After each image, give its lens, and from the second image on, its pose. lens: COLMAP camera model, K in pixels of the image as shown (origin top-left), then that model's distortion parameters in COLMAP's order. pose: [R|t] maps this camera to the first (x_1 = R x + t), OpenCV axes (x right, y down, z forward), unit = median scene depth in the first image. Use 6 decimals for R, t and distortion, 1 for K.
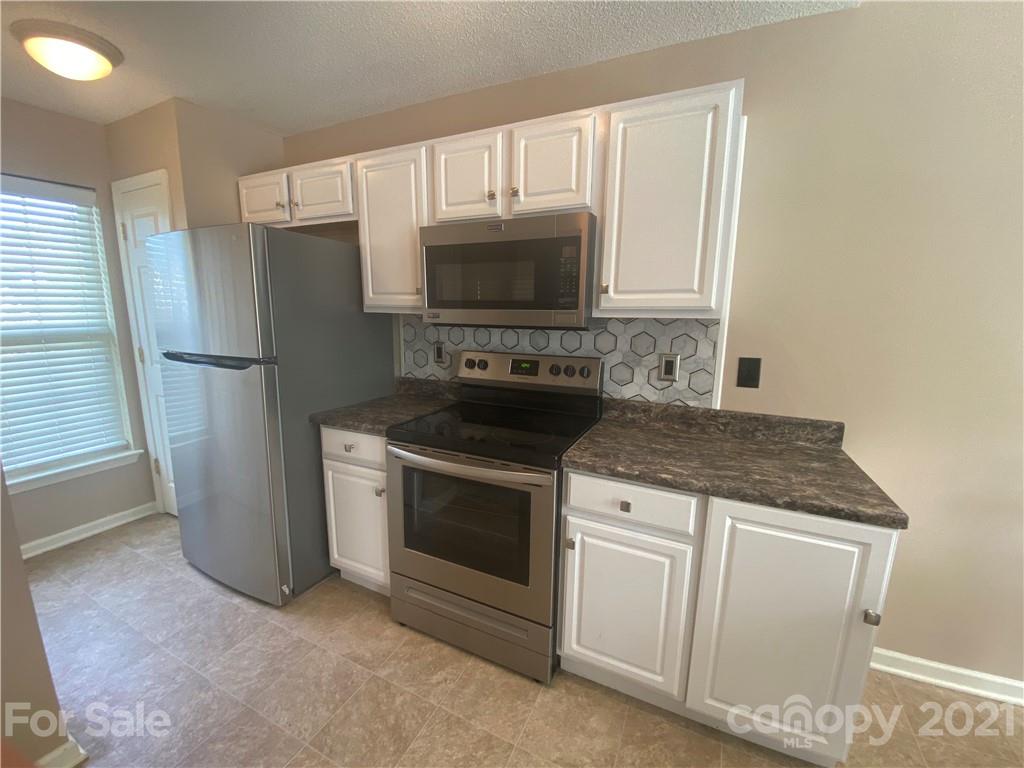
lens RADIAL K [[416.6, 0, 509.2], [0, 416.6, 381.7], [0, 0, 1]] dist [0.002503, -0.000300]
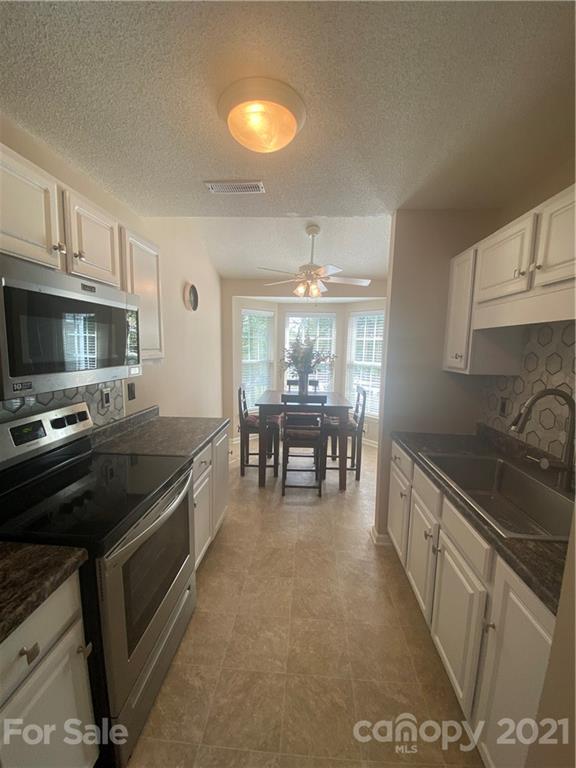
lens RADIAL K [[312.4, 0, 285.5], [0, 312.4, 384.3], [0, 0, 1]] dist [0.002503, -0.000300]
pose [[-0.358623, -0.138433, 0.923161, -0.958443], [0.131824, 0.971522, 0.196895, -0.244210], [-0.924128, 0.192306, -0.330162, 0.895934]]
